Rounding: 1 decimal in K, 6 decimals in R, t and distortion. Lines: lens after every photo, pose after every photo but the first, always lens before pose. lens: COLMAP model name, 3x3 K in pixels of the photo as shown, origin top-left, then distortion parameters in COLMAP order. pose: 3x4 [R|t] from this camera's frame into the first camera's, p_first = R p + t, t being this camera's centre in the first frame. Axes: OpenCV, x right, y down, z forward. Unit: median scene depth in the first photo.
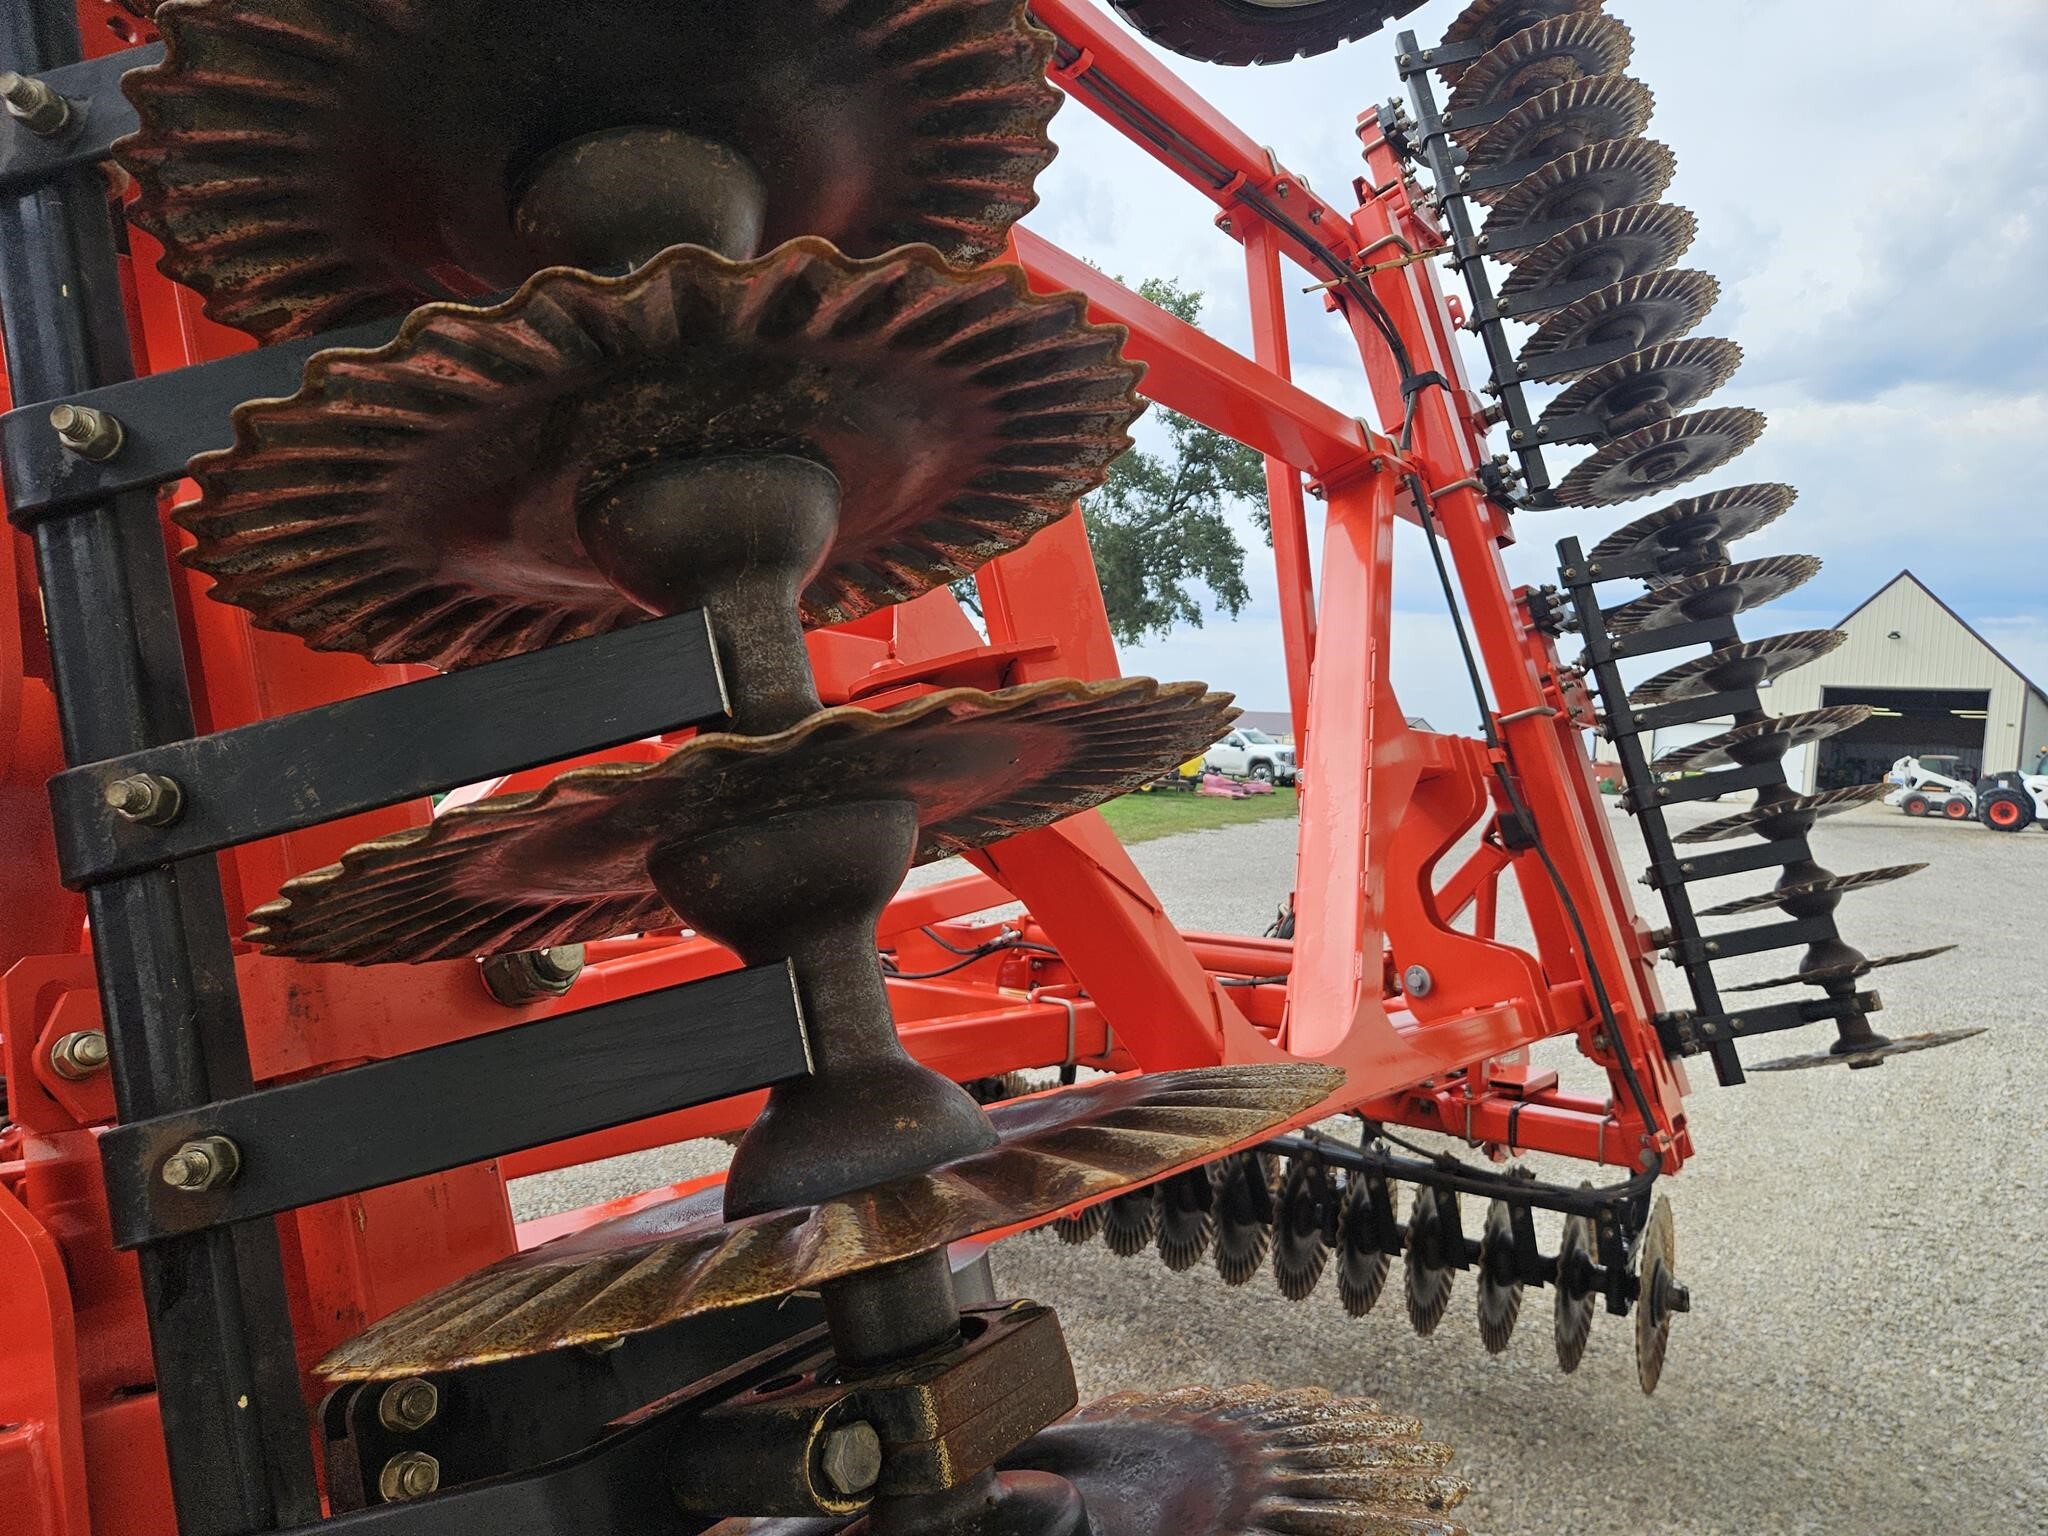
lens RADIAL K [[1366.1, 0, 1032.8], [0, 1366.1, 777.1], [0, 0, 1]] dist [0.045994, -0.038763]
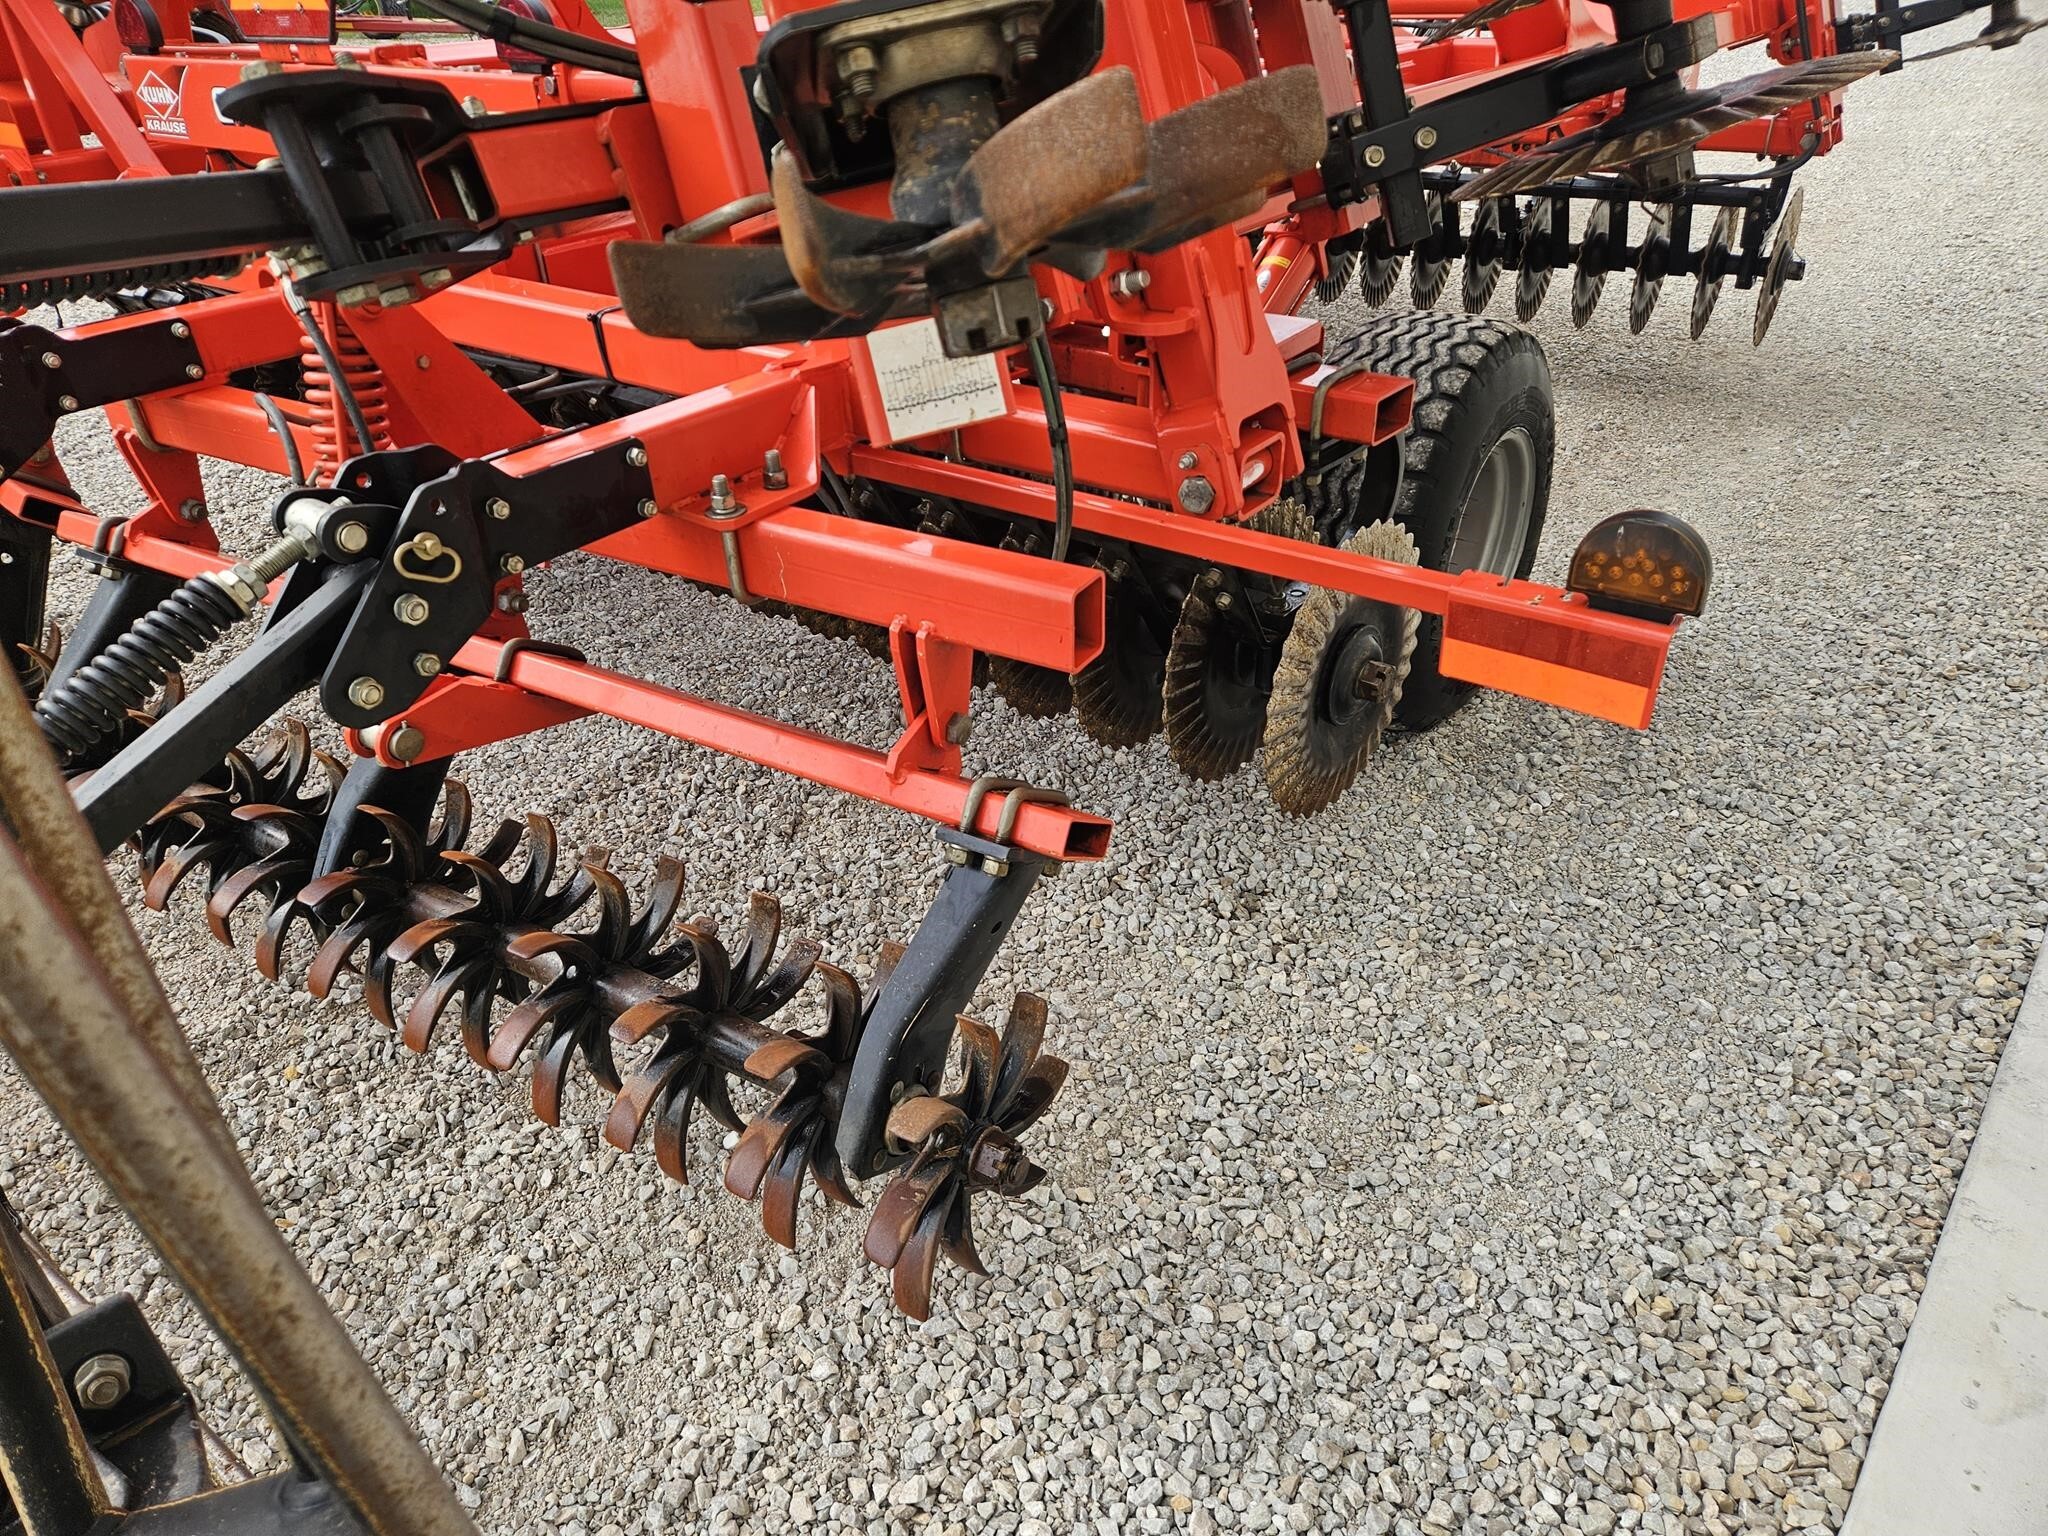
lens RADIAL K [[1371.6, 0, 997.5], [0, 1371.6, 775.6], [0, 0, 1]] dist [0.067012, -0.054326]
pose [[0.996979, -0.061546, -0.047383, -0.241114], [0.077335, 0.843421, 0.531658, 0.025218], [0.007242, -0.533716, 0.845633, -0.356839]]
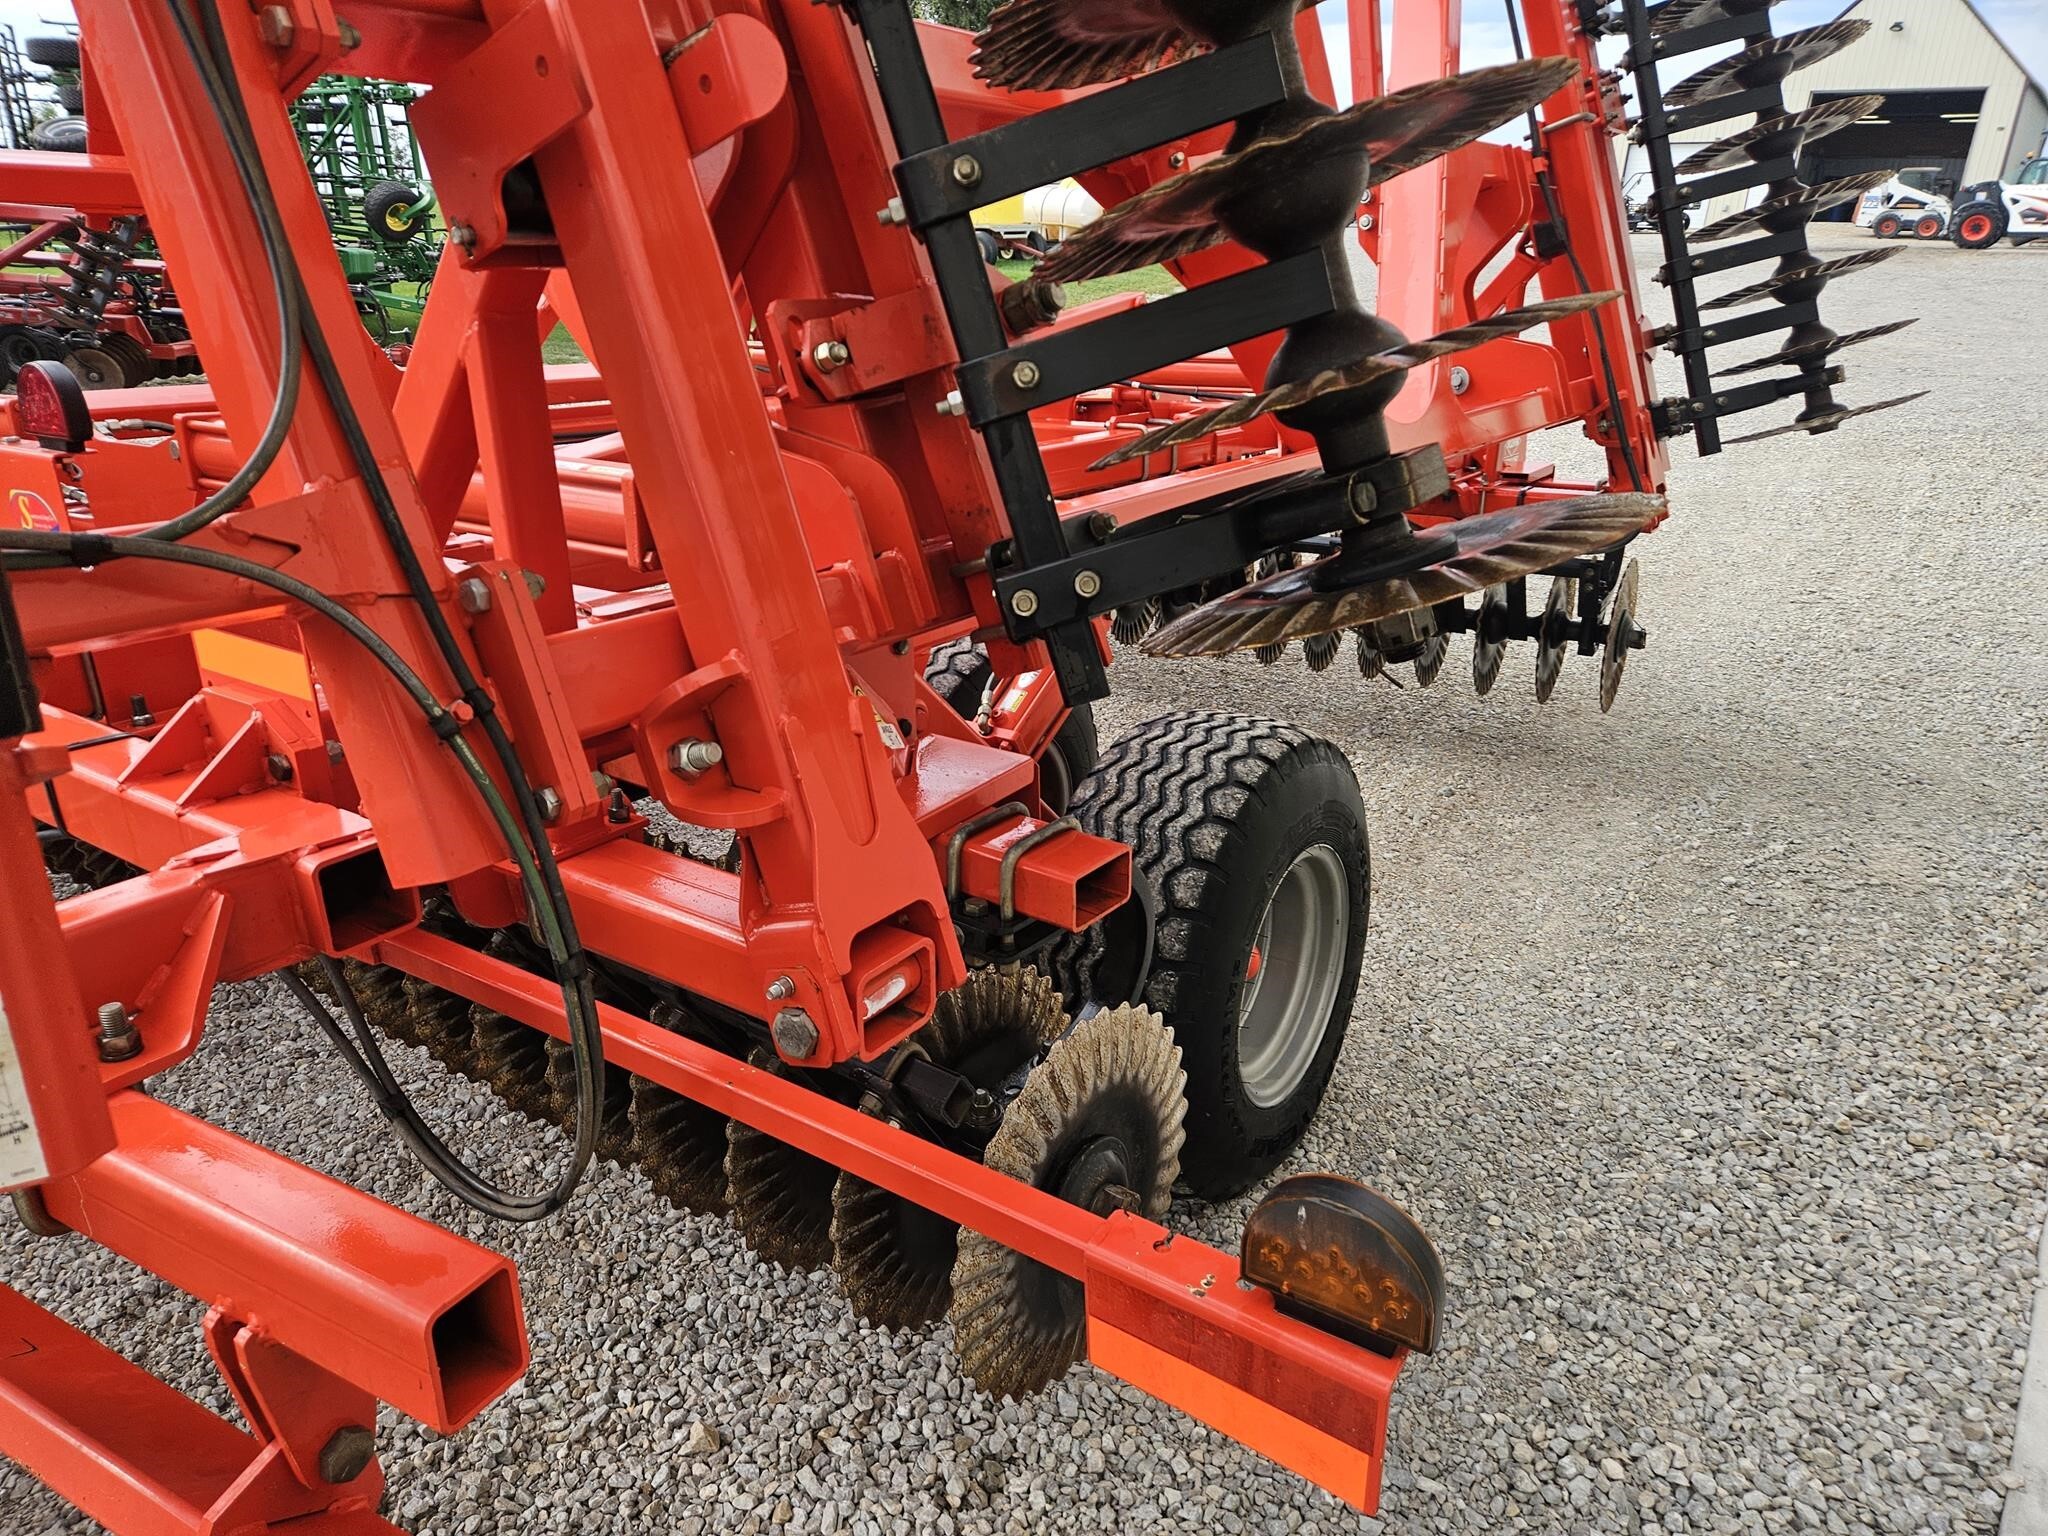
lens RADIAL K [[1371.6, 0, 1004.7], [0, 1371.6, 776.8], [0, 0, 1]] dist [0.067012, -0.054326]
pose [[0.998140, -0.057956, 0.018885, -0.130289], [0.047452, 0.933255, 0.356068, 0.022590], [-0.038261, -0.354509, 0.934269, -0.186492]]
